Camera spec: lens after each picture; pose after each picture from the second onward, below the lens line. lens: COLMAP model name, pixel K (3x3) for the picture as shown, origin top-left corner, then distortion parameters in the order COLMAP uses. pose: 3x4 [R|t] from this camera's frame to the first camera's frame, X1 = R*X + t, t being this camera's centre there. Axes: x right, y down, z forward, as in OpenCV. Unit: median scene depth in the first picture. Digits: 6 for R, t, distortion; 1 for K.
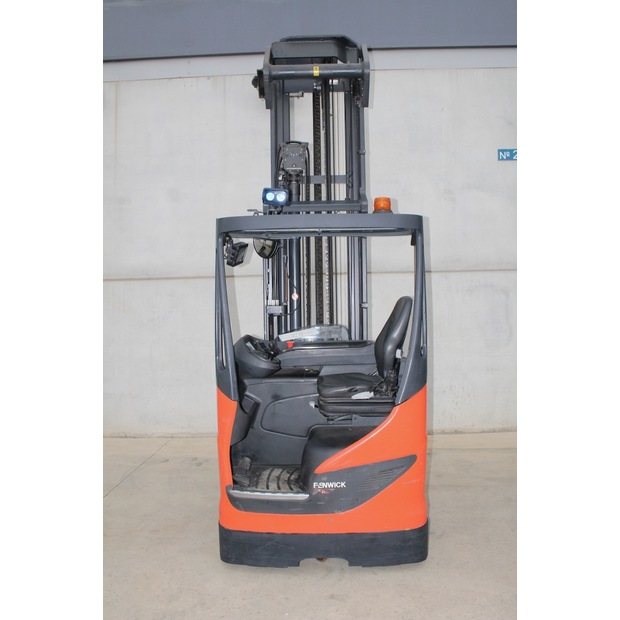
lens RADIAL K [[535.5, 0, 310.0], [0, 535.5, 310.0], [0, 0, 1]] dist [-0.125601, 0.014853]
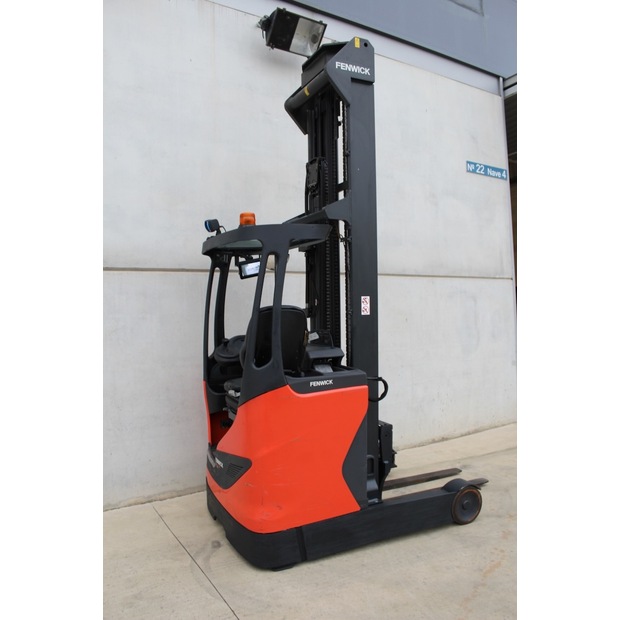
lens RADIAL K [[509.1, 0, 310.0], [0, 509.1, 310.0], [0, 0, 1]] dist [-0.159083, 0.121392]
pose [[0.834951, 0.005621, 0.550295, -0.440454], [-0.005290, 0.999984, -0.002188, -0.007649], [-0.550299, -0.001084, 0.834967, 0.348441]]
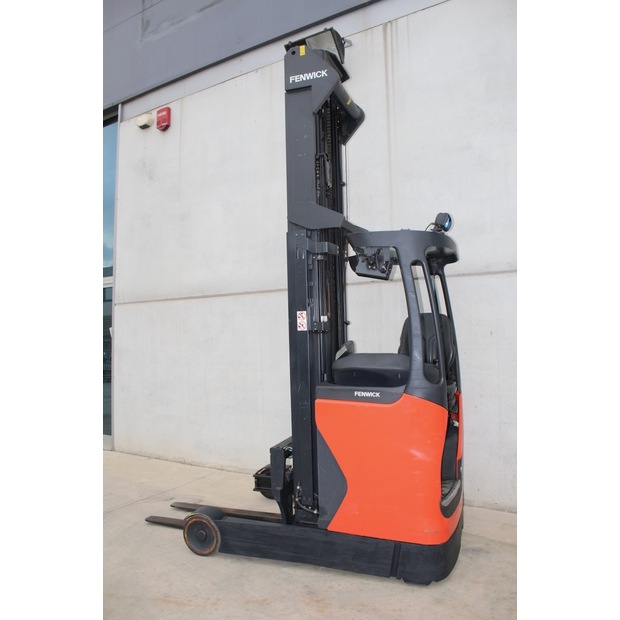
lens RADIAL K [[509.1, 0, 310.0], [0, 509.1, 310.0], [0, 0, 1]] dist [-0.159083, 0.121392]
pose [[0.868010, -0.024830, -0.495925, 0.304788], [0.013798, 0.999569, -0.025896, -0.009701], [0.496355, 0.015635, 0.867979, 0.320955]]
